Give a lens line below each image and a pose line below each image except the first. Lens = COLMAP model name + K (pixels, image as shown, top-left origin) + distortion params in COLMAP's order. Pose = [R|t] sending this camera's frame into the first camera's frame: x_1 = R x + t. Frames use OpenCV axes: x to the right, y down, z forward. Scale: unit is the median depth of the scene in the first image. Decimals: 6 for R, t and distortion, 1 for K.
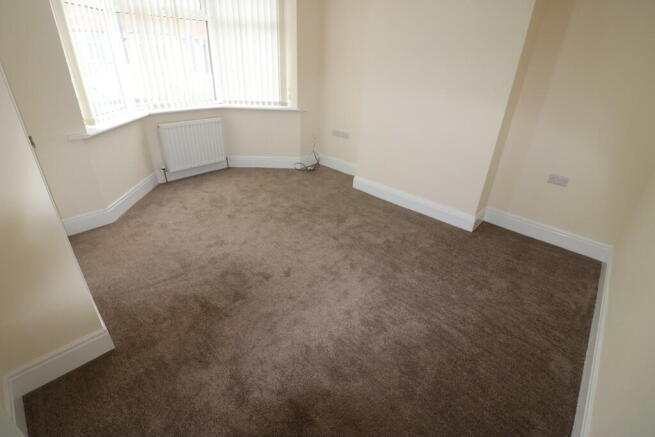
lens RADIAL K [[305.1, 0, 325.9], [0, 305.1, 211.5], [0, 0, 1]] dist [-0.001821, -0.010711]
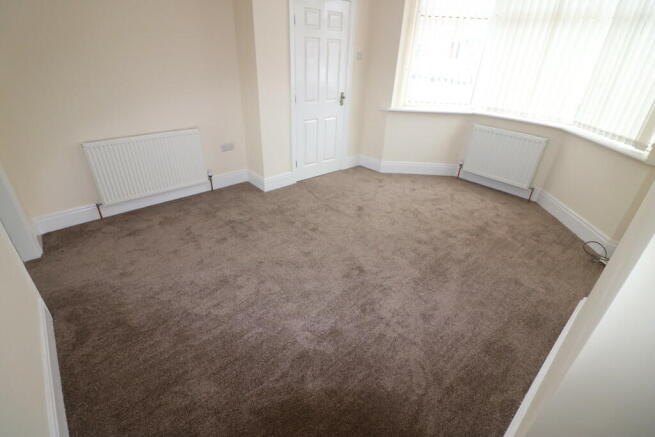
lens RADIAL K [[305.1, 0, 325.9], [0, 305.1, 211.5], [0, 0, 1]] dist [-0.001821, -0.010711]
pose [[-0.084062, 0.434946, -0.896524, 0.551090], [-0.482946, 0.769193, 0.418455, -0.239760], [0.871606, 0.468149, 0.145396, 0.528054]]
